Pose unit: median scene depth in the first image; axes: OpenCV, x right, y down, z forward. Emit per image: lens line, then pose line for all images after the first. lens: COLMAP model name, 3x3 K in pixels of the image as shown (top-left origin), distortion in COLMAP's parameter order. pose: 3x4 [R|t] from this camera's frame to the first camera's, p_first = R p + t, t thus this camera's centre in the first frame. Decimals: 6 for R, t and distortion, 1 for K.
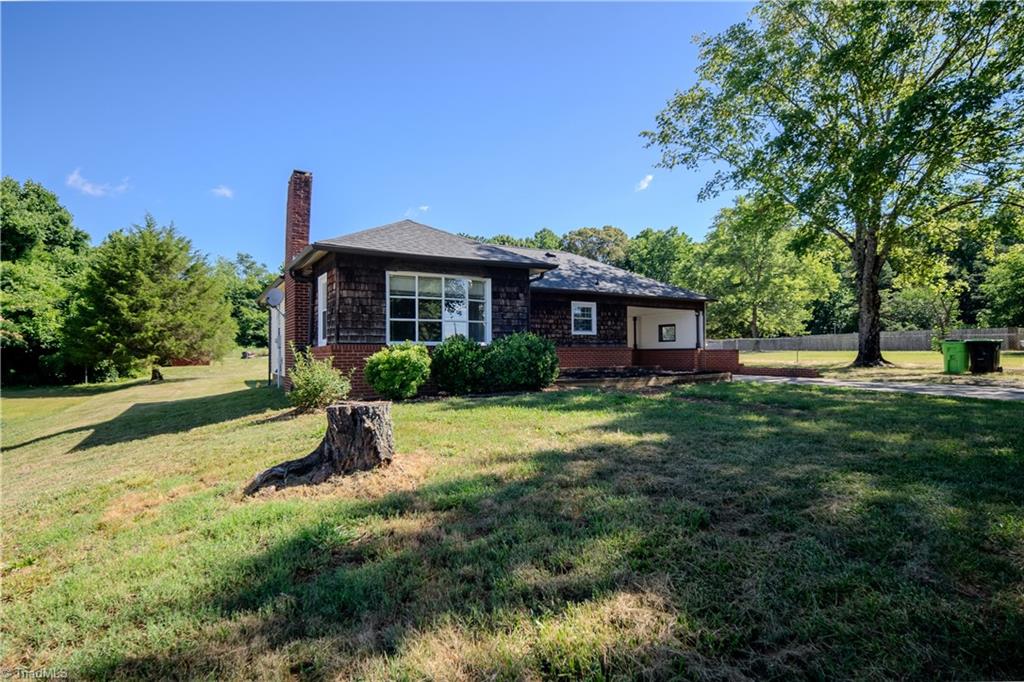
lens RADIAL K [[557.7, 0, 515.3], [0, 557.7, 346.2], [0, 0, 1]] dist [0.012206, -0.009298]
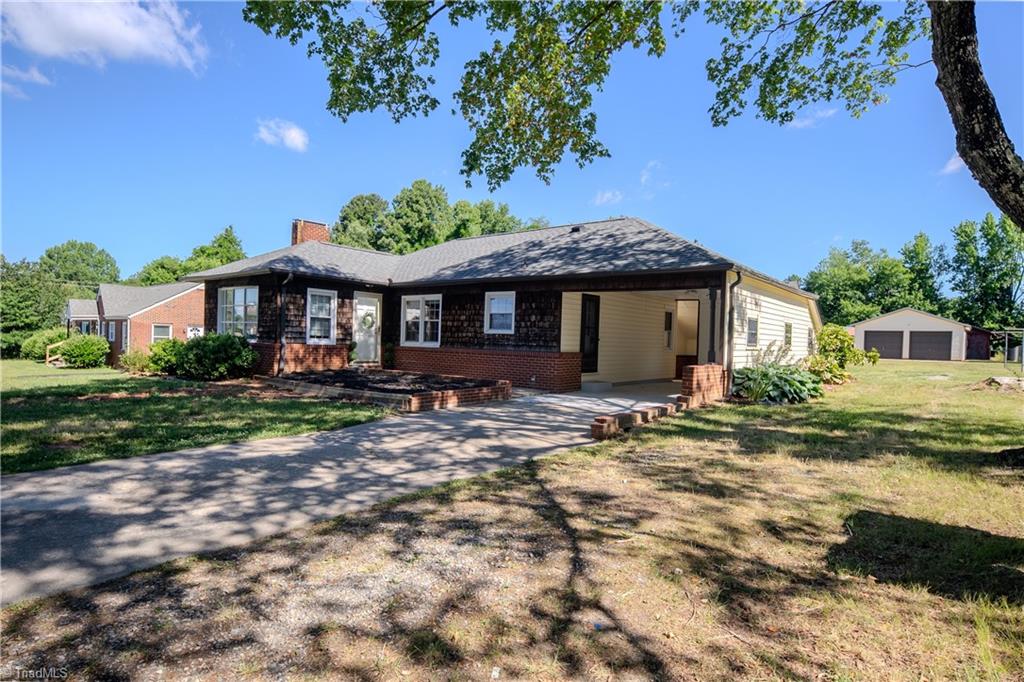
lens RADIAL K [[557.7, 0, 510.7], [0, 557.7, 343.2], [0, 0, 1]] dist [0.012206, -0.009298]
pose [[0.373532, 0.025452, -0.927268, 0.746863], [-0.020497, 0.999606, 0.019181, -0.019911], [0.927391, 0.011841, 0.373906, 0.631341]]
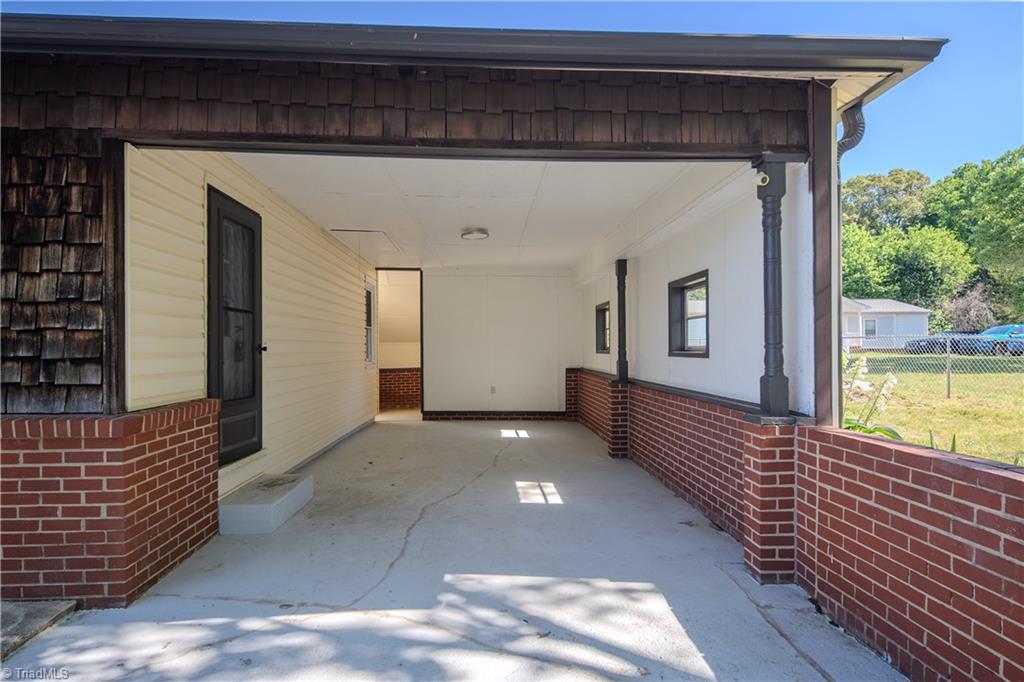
lens RADIAL K [[557.7, 0, 514.4], [0, 557.7, 343.6], [0, 0, 1]] dist [0.012206, -0.009298]
pose [[0.890039, -0.001072, -0.455884, 0.333279], [0.005268, 0.999955, 0.007934, -0.016508], [0.455854, -0.009463, 0.890004, 0.839367]]
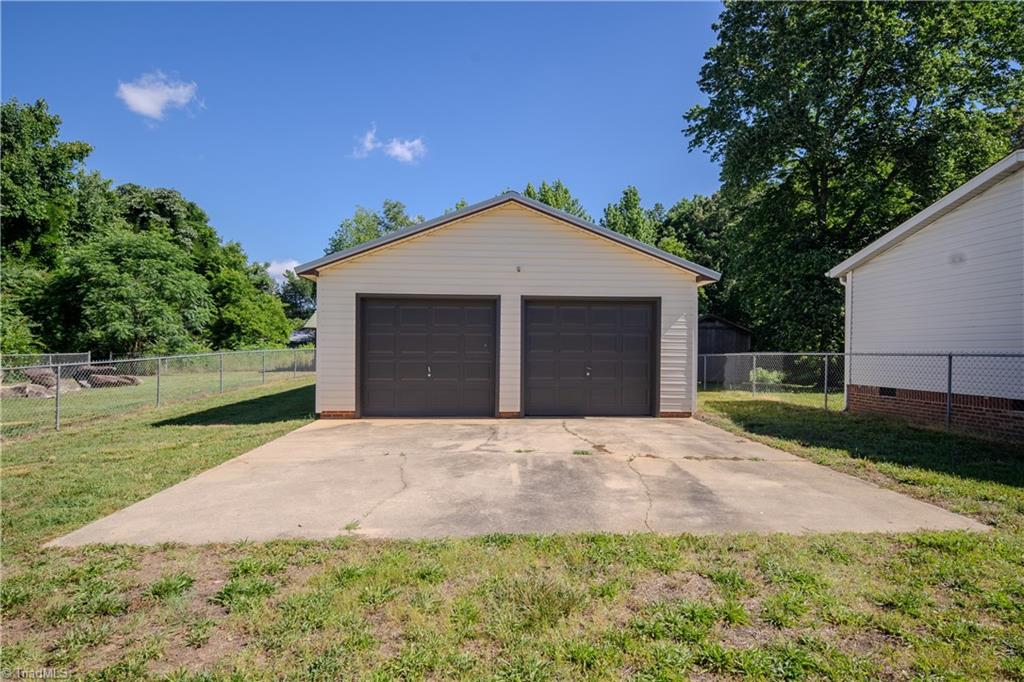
lens RADIAL K [[557.7, 0, 516.6], [0, 557.7, 345.2], [0, 0, 1]] dist [0.012206, -0.009298]
pose [[0.906001, 0.007815, -0.423204, -0.408996], [-0.006181, 0.999967, 0.005234, -0.015450], [0.423231, -0.002126, 0.906019, 2.315587]]
